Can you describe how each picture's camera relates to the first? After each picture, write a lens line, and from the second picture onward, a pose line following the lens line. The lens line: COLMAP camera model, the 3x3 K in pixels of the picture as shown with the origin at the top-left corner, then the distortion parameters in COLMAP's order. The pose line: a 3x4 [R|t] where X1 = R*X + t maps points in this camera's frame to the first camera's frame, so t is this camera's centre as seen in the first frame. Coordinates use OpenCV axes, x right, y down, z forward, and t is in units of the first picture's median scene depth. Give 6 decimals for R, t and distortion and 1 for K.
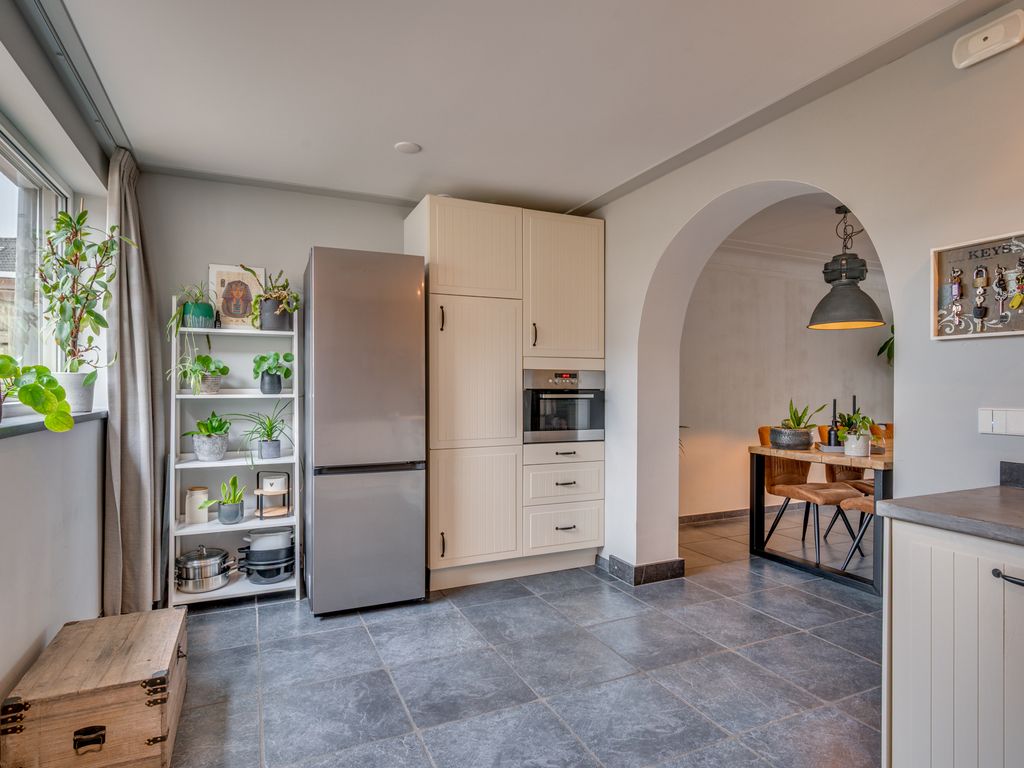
lens RADIAL K [[550.6, 0, 509.0], [0, 550.6, 392.2], [0, 0, 1]] dist [0.003190, 0.000672]
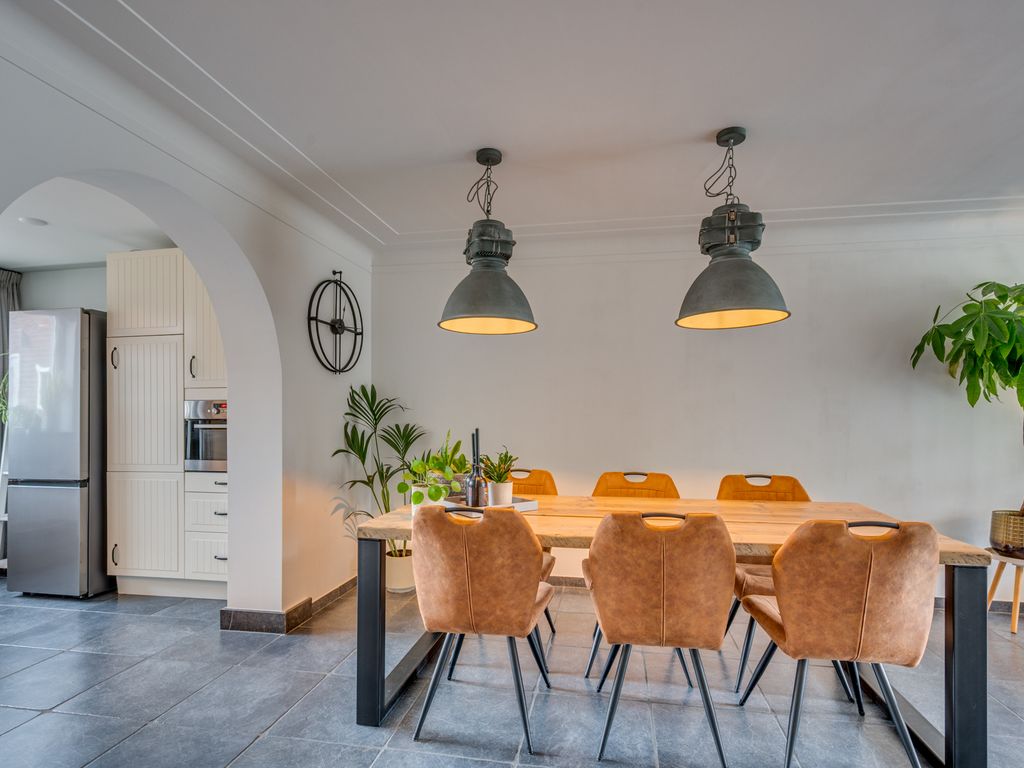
lens RADIAL K [[550.6, 0, 523.2], [0, 550.6, 409.3], [0, 0, 1]] dist [0.003190, 0.000672]
pose [[0.816741, -0.007950, -0.576949, 1.289801], [0.002711, 0.999947, -0.009942, -0.013232], [0.576998, 0.006556, 0.816719, 0.568559]]
